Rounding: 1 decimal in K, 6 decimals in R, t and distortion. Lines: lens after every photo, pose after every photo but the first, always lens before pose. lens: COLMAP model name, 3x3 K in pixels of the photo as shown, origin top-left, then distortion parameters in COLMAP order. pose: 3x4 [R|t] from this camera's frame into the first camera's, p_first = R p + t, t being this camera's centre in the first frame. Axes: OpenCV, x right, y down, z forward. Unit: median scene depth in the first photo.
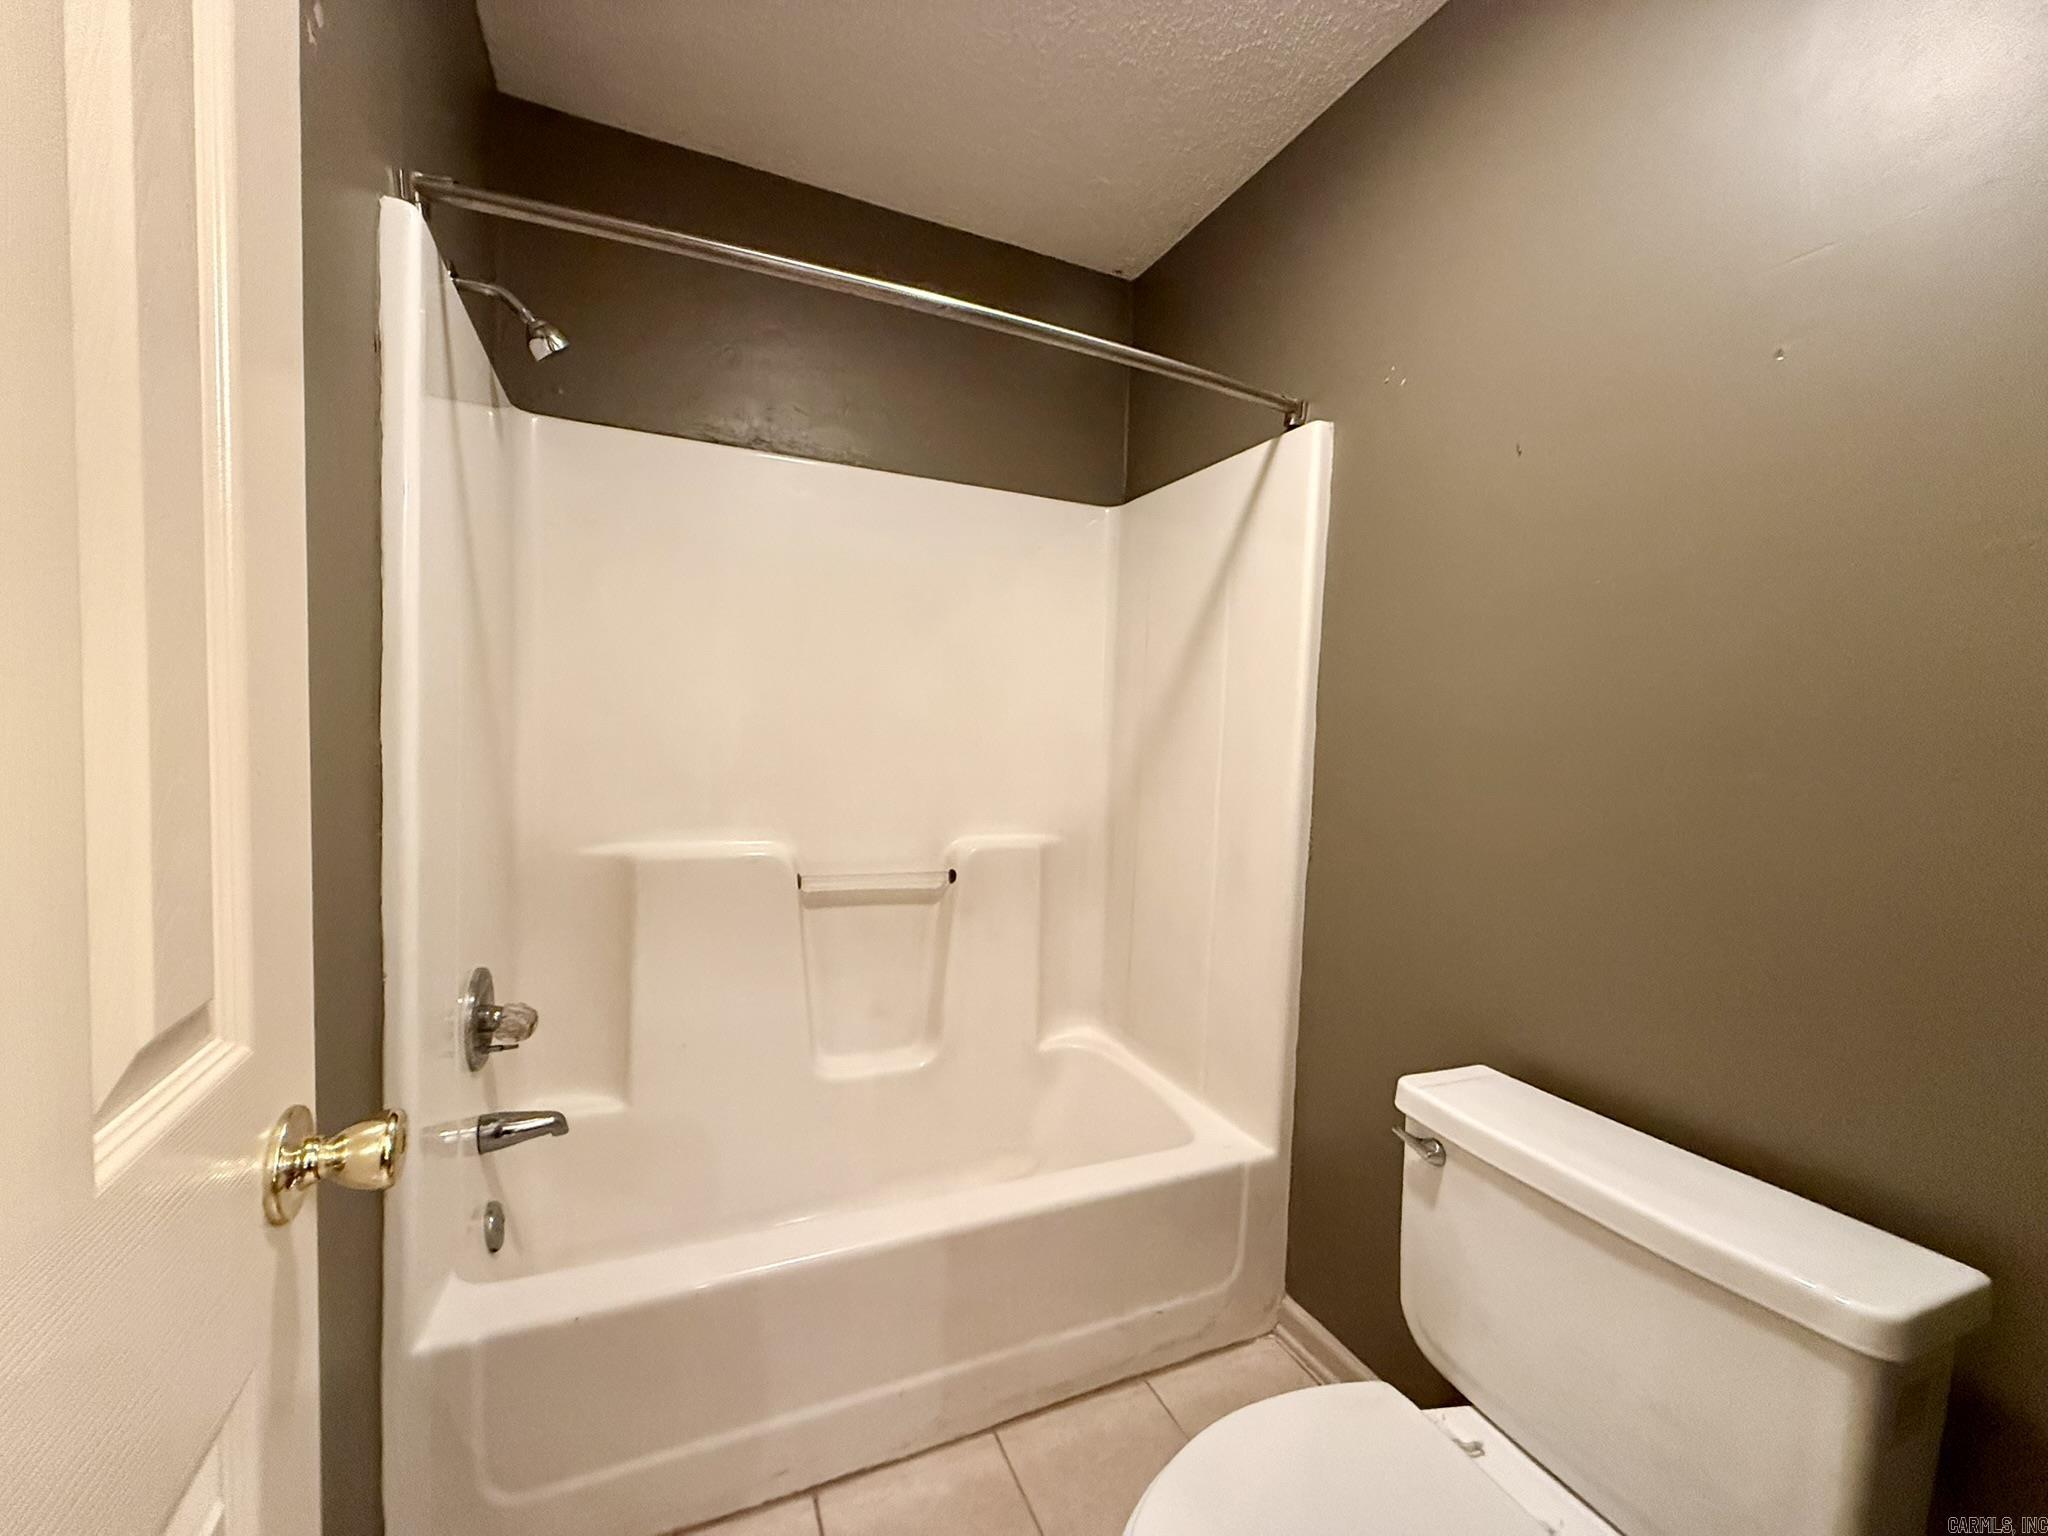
lens RADIAL K [[814.5, 0, 1036.0], [0, 814.5, 786.8], [0, 0, 1]] dist [-0.002058, 0.000190]
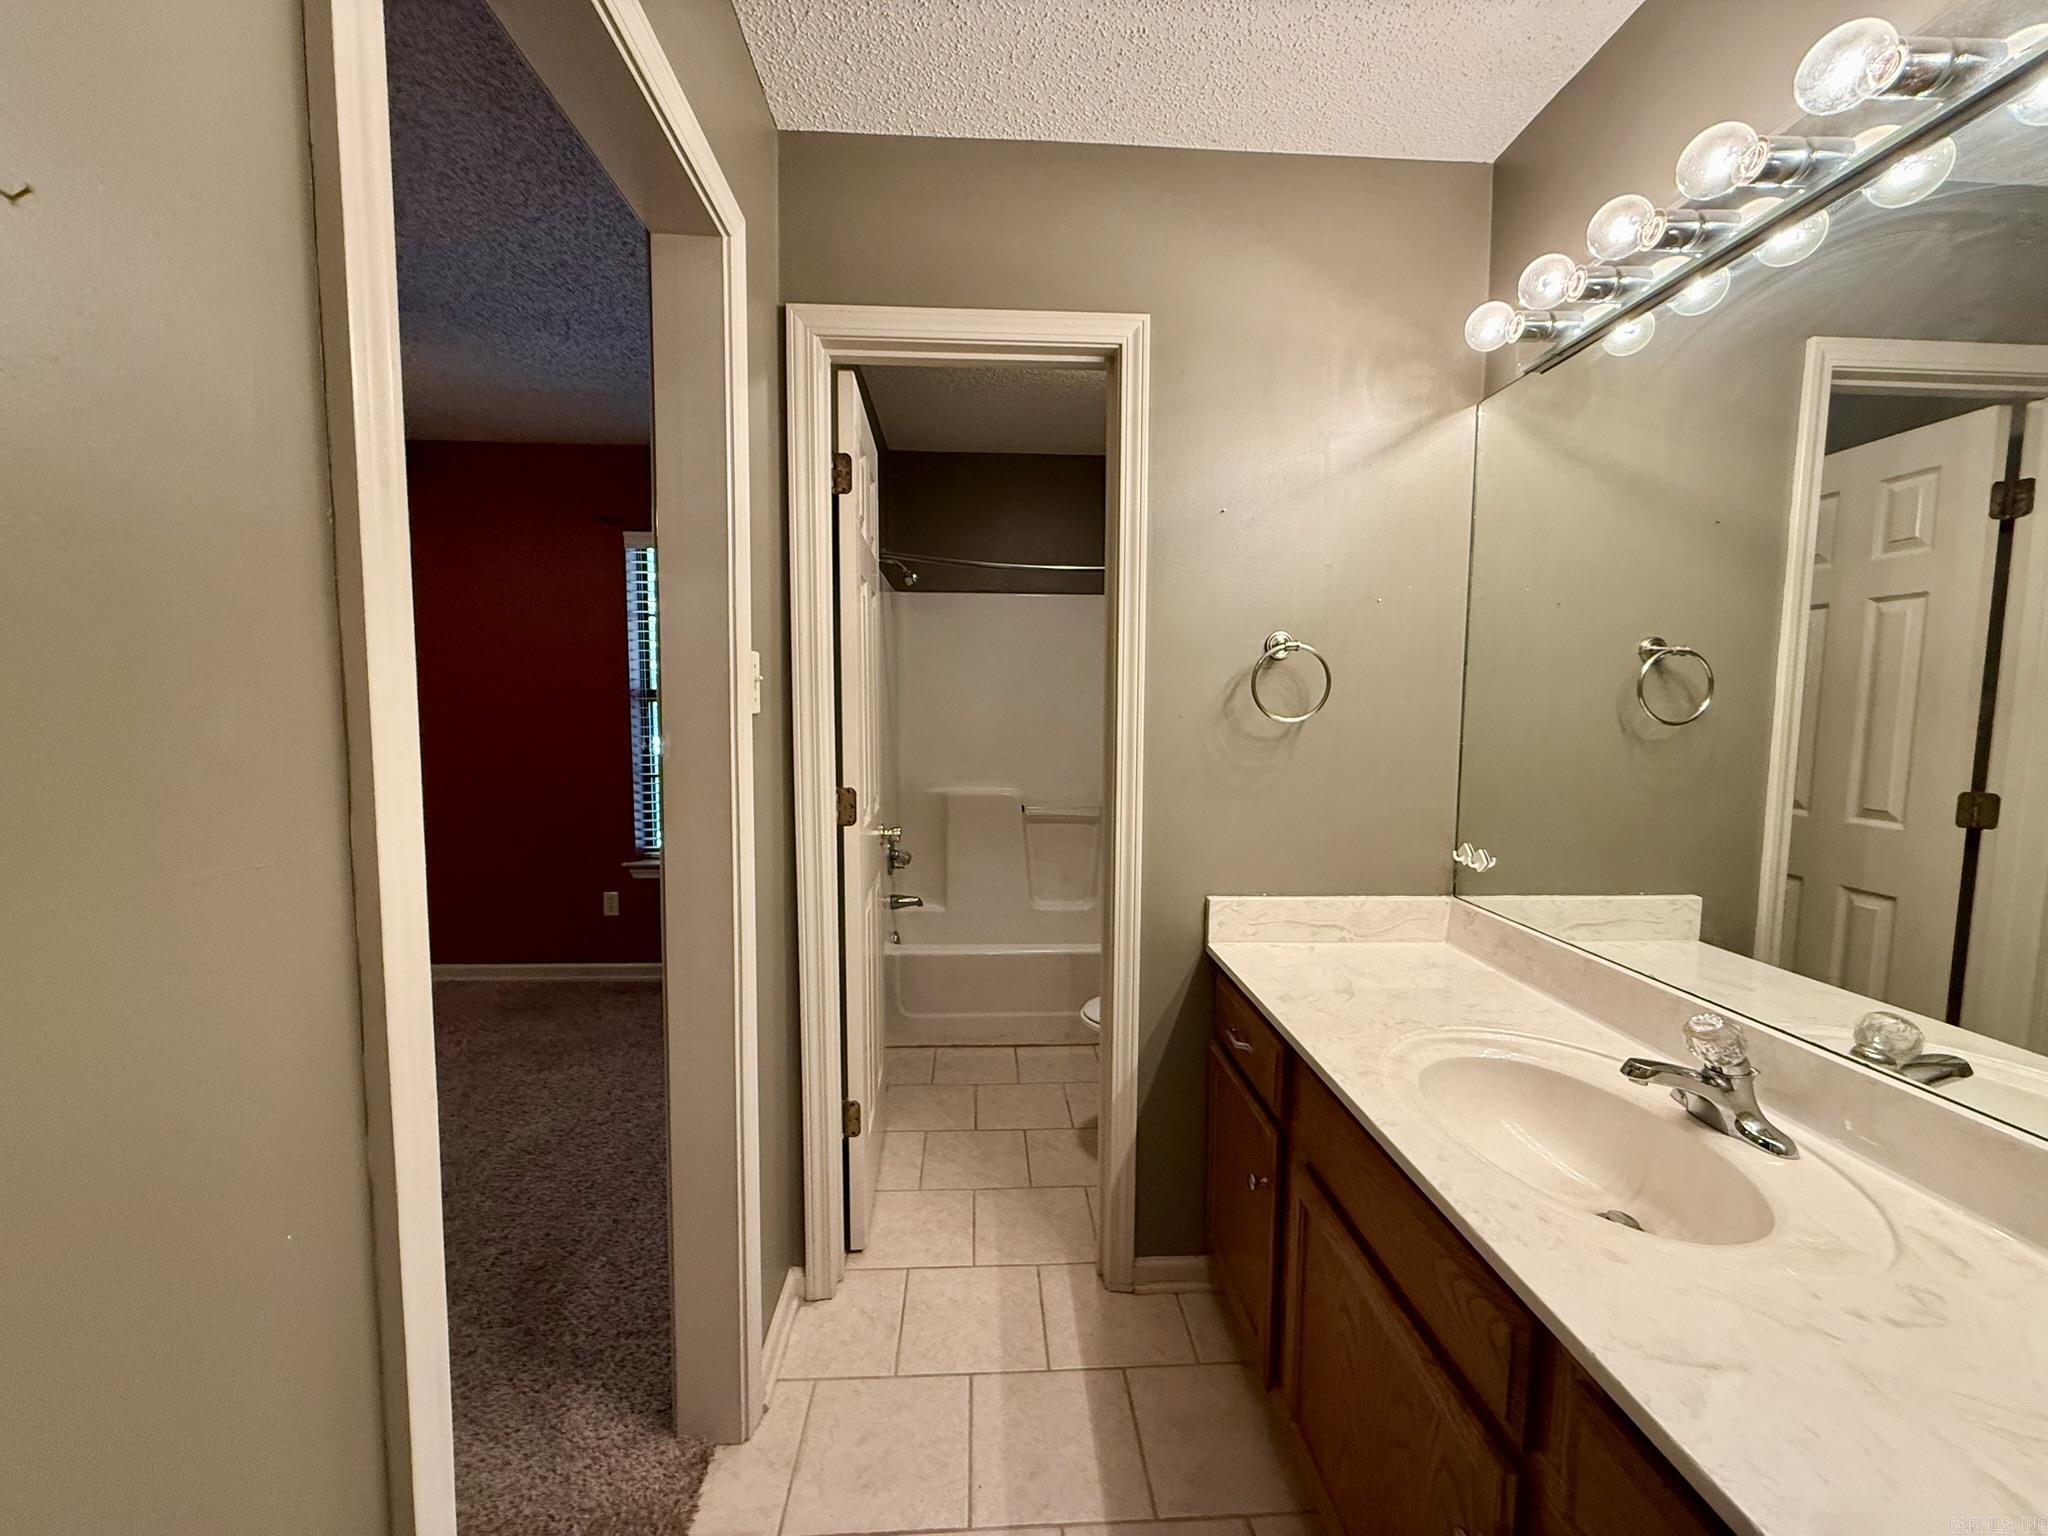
lens RADIAL K [[814.5, 0, 1015.1], [0, 814.5, 774.4], [0, 0, 1]] dist [-0.002058, 0.000190]
pose [[0.927867, -0.007803, -0.372829, 0.521104], [0.012198, 0.999881, 0.009432, 0.018276], [0.372711, -0.013299, 0.927852, -1.016538]]
